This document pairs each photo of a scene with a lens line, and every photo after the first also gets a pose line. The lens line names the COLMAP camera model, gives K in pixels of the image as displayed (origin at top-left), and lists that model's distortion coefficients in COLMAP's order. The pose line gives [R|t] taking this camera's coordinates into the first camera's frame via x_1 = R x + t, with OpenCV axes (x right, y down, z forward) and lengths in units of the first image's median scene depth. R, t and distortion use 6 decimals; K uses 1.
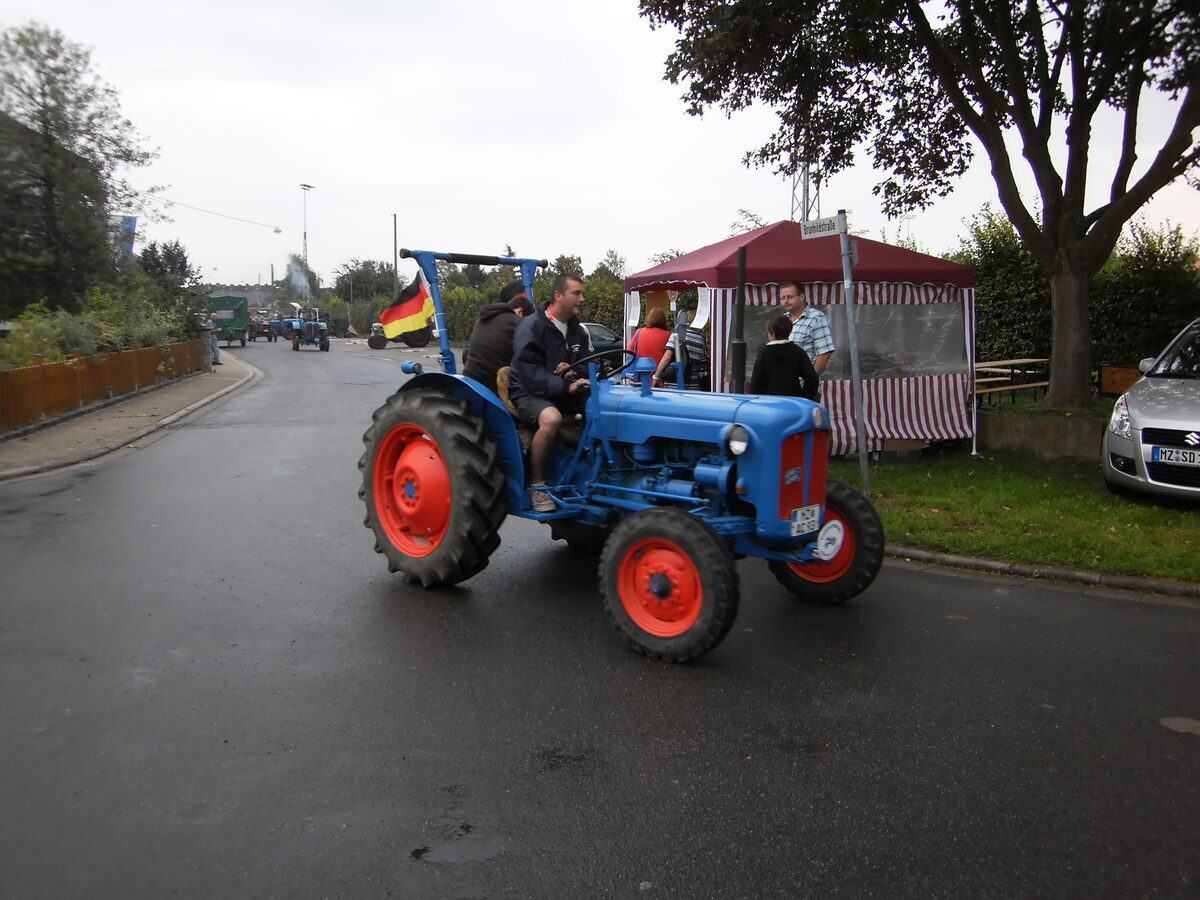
lens RADIAL K [[971.6, 0, 621.8], [0, 971.6, 385.7], [0, 0, 1]] dist [-0.005198, -0.001753]
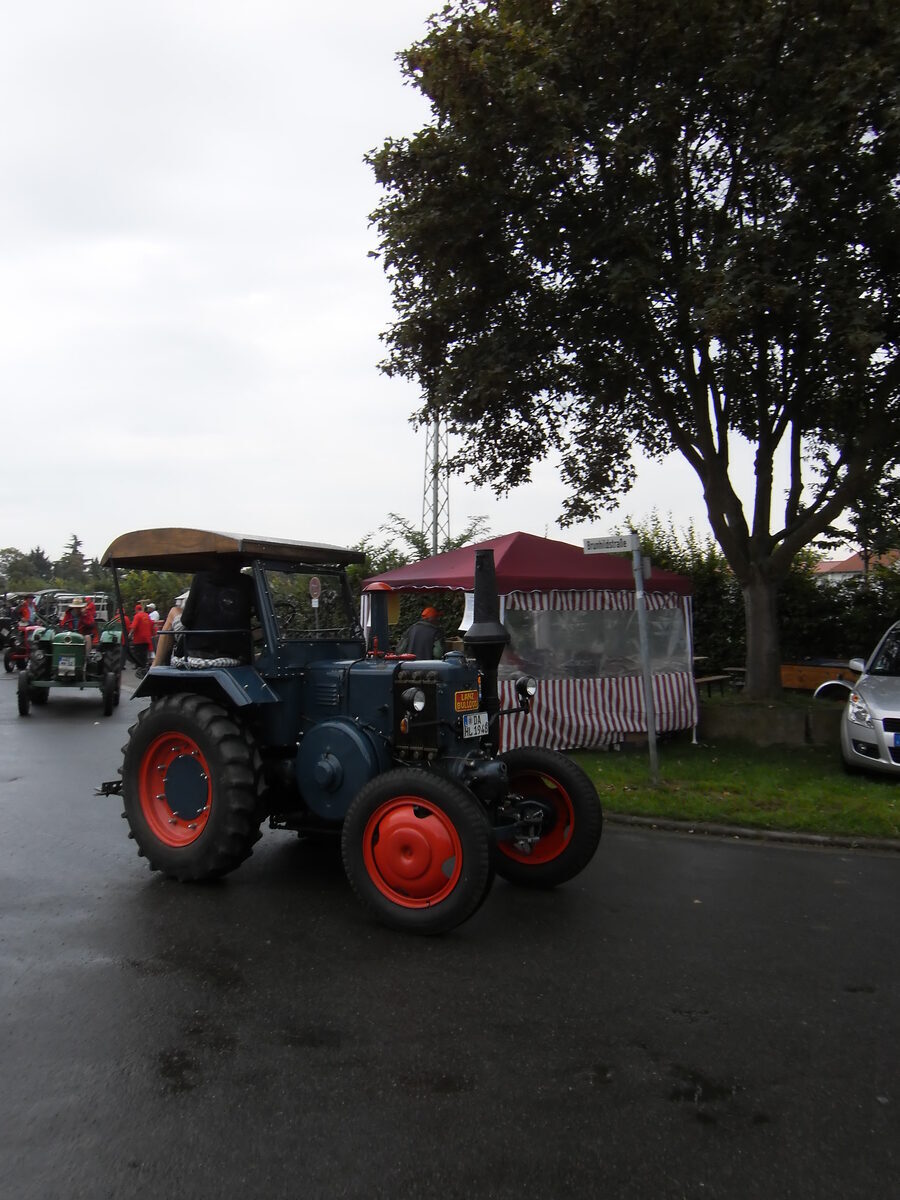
lens RADIAL K [[975.3, 0, 383.0], [0, 975.3, 588.7], [0, 0, 1]] dist [-0.028716, 0.047349]
pose [[0.976810, 0.013159, 0.213705, -0.171533], [0.006337, 0.995895, -0.090291, -0.006057], [-0.214016, 0.089551, 0.972717, -0.026603]]
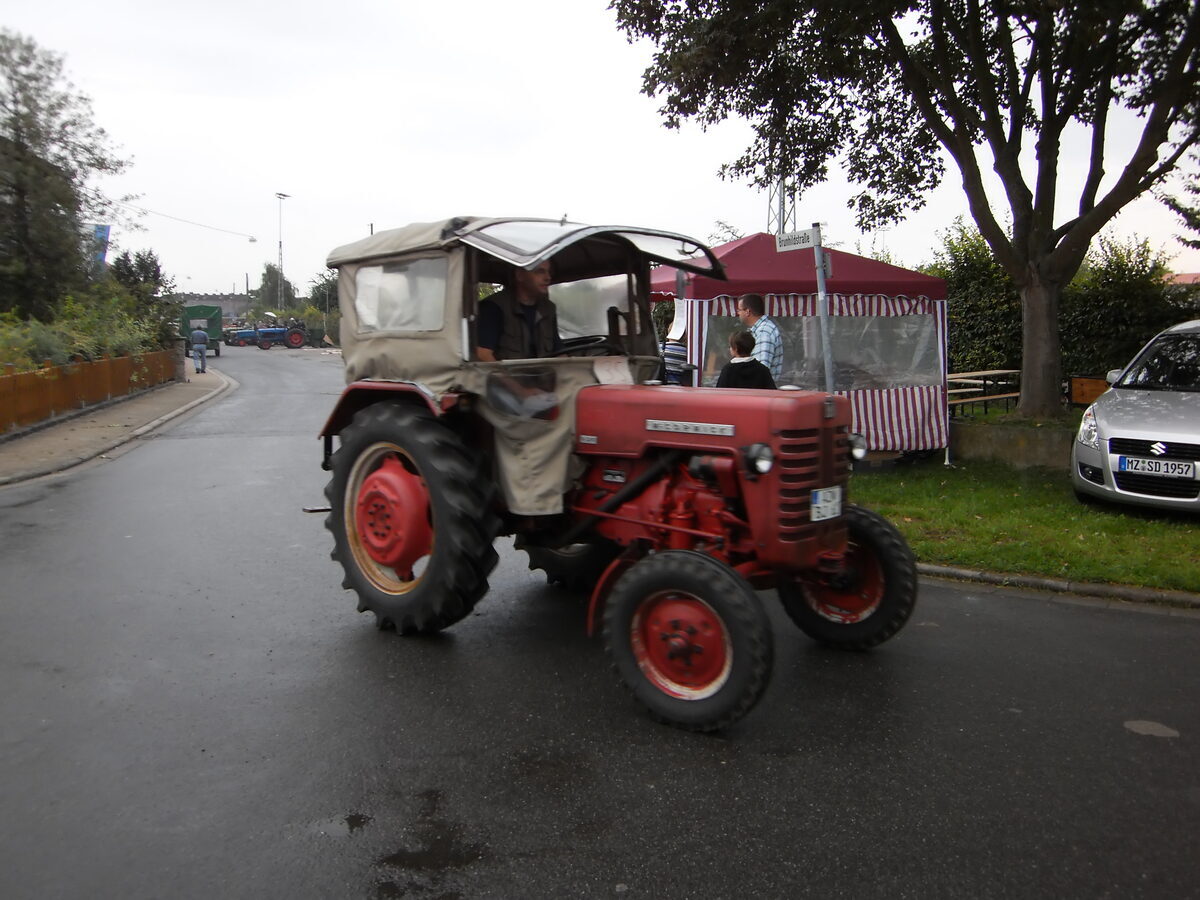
lens RADIAL K [[971.8, 0, 622.2], [0, 971.8, 386.8], [0, 0, 1]] dist [-0.004950, 0.000960]
pose [[0.999717, 0.001169, 0.023747, 0.000118], [-0.000941, 0.999954, -0.009589, -0.000040], [-0.023758, 0.009564, 0.999672, -0.004259]]
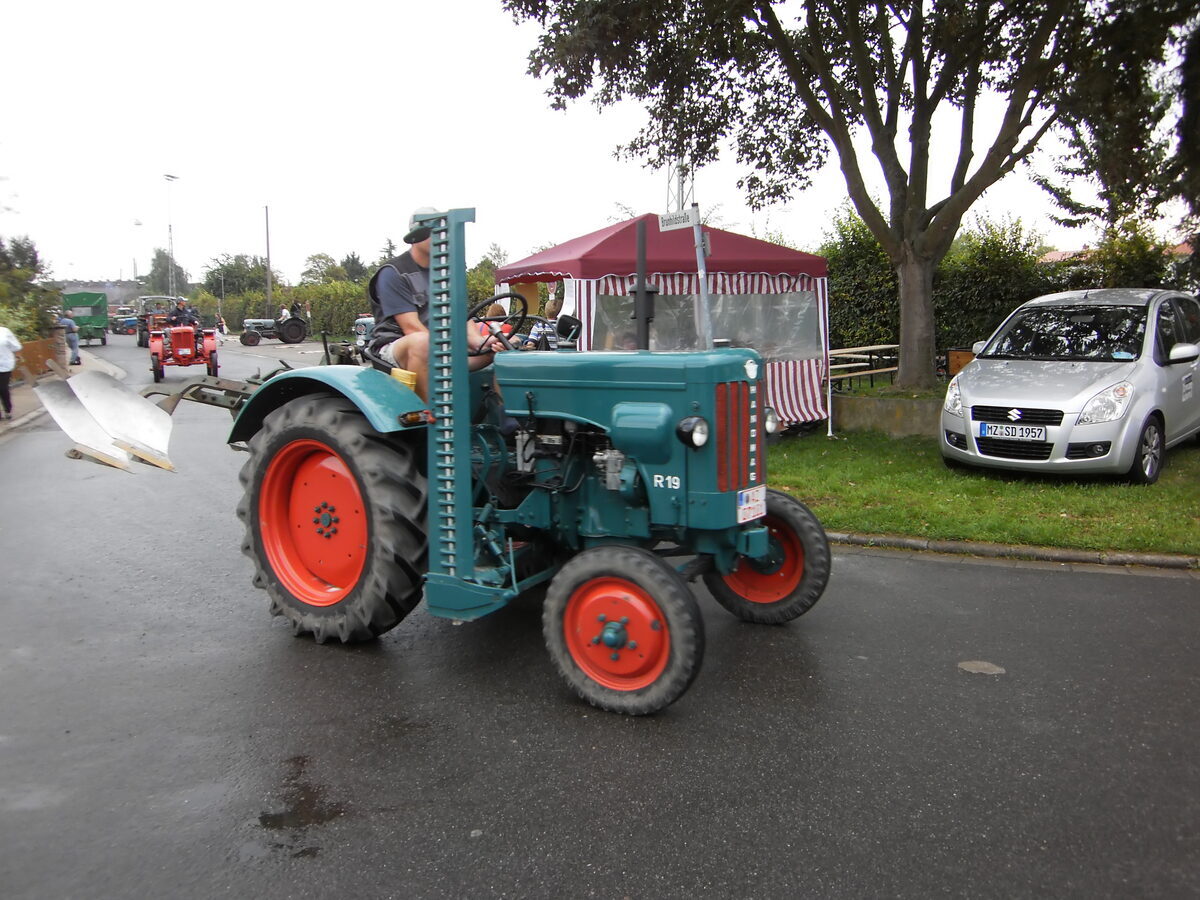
lens RADIAL K [[973.5, 0, 621.3], [0, 973.5, 383.2], [0, 0, 1]] dist [-0.002628, 0.004701]
pose [[0.993309, -0.018960, 0.113924, 0.013815], [0.018441, 0.999814, 0.005607, 0.002717], [-0.114009, -0.003469, 0.993474, -0.016991]]
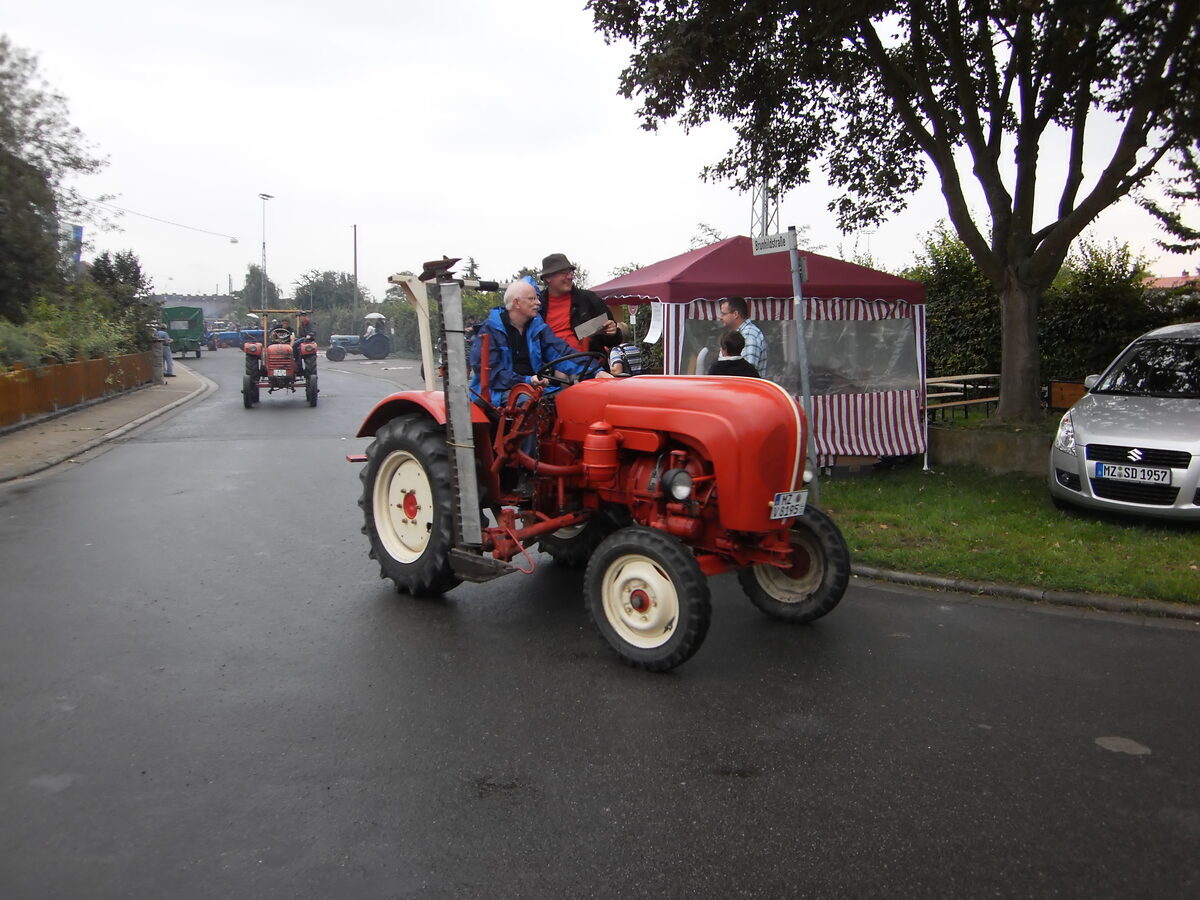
lens RADIAL K [[971.4, 0, 622.8], [0, 971.4, 386.3], [0, 0, 1]] dist [-0.004092, 0.001323]
pose [[0.999274, 0.002623, 0.038002, 0.007858], [-0.002163, 0.999924, -0.012160, -0.001788], [-0.038031, 0.012069, 0.999204, 0.003497]]
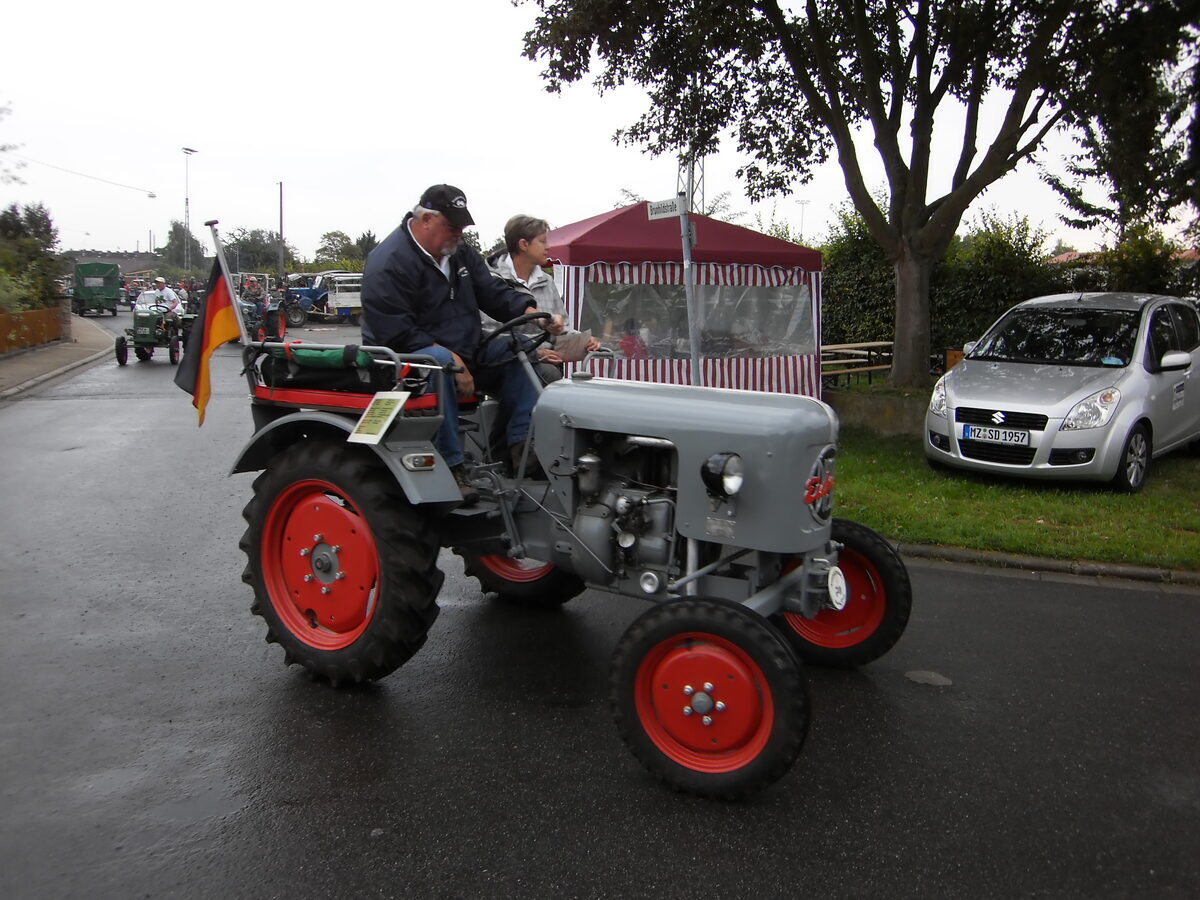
lens RADIAL K [[973.3, 0, 620.7], [0, 973.3, 380.8], [0, 0, 1]] dist [-0.002534, 0.005035]
pose [[0.994935, 0.012817, 0.099696, 0.034126], [-0.014512, 0.999762, 0.016297, 0.001430], [-0.099464, -0.017661, 0.994884, -0.012135]]
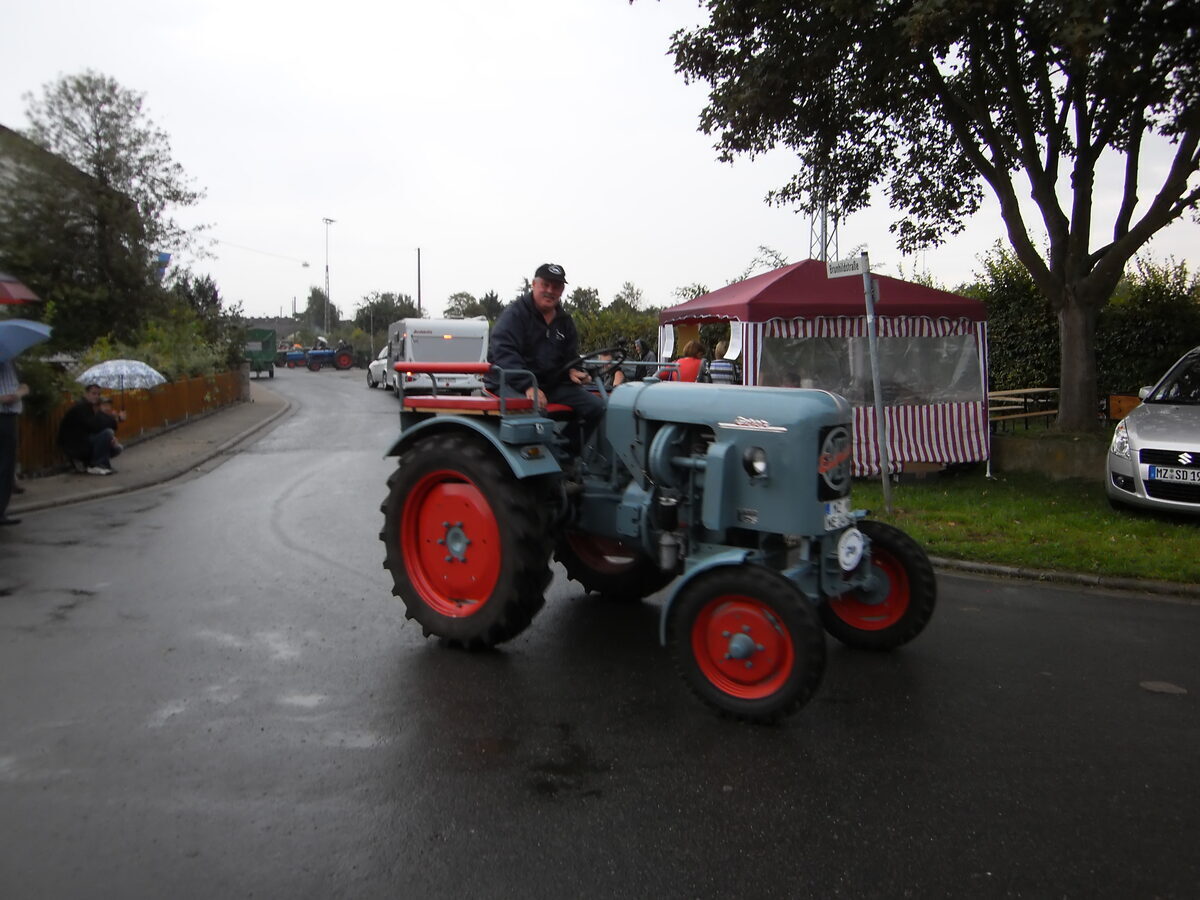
lens RADIAL K [[976.2, 0, 618.4], [0, 976.2, 390.6], [0, 0, 1]] dist [-0.009590, 0.006618]
pose [[0.999848, -0.000721, -0.017441, -0.019074], [0.000245, 0.999628, -0.027272, 0.003874], [0.017455, 0.027264, 0.999476, -0.061844]]
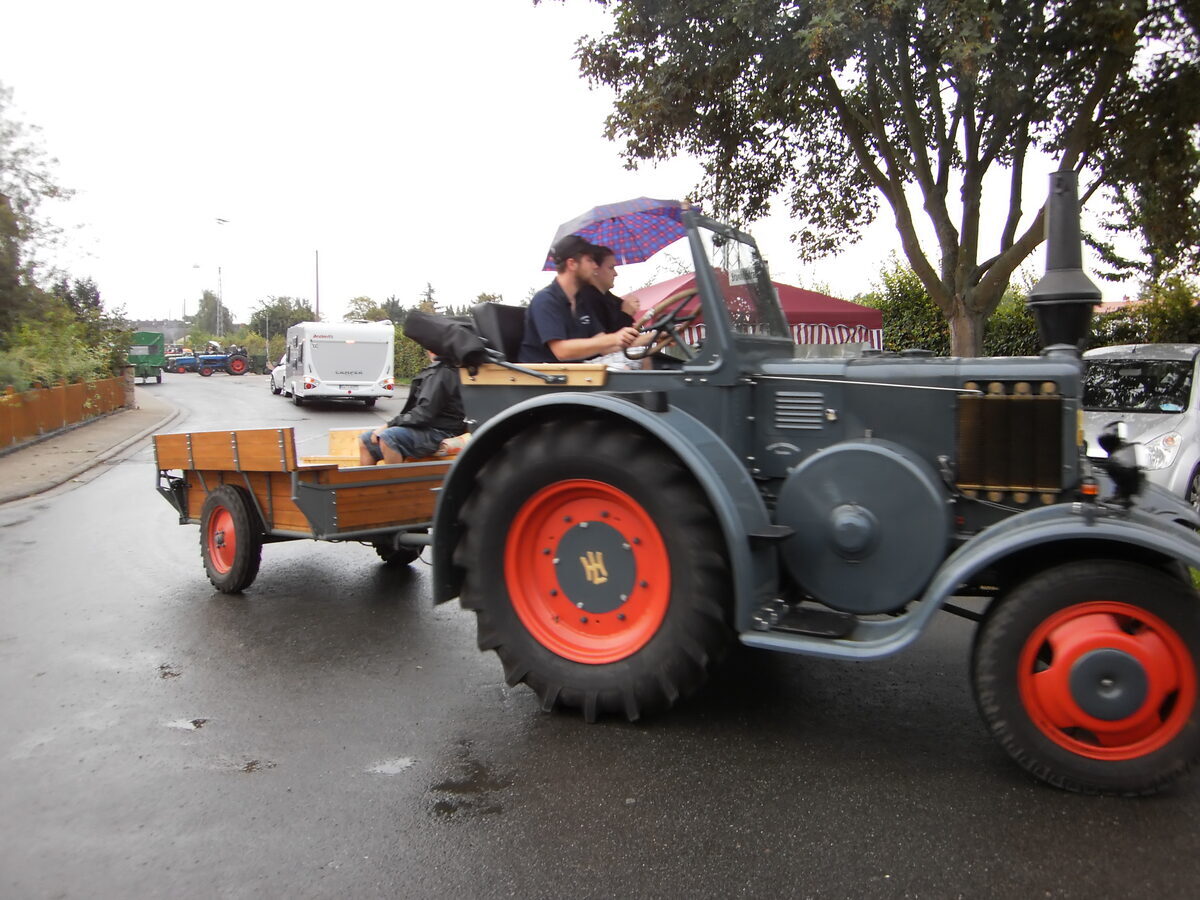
lens RADIAL K [[974.2, 0, 619.5], [0, 974.2, 393.4], [0, 0, 1]] dist [0.001988, -0.001532]
pose [[0.996686, -0.001135, 0.081343, -0.018194], [0.003602, 0.999538, -0.030179, 0.003364], [-0.081271, 0.030372, 0.996229, -0.057478]]
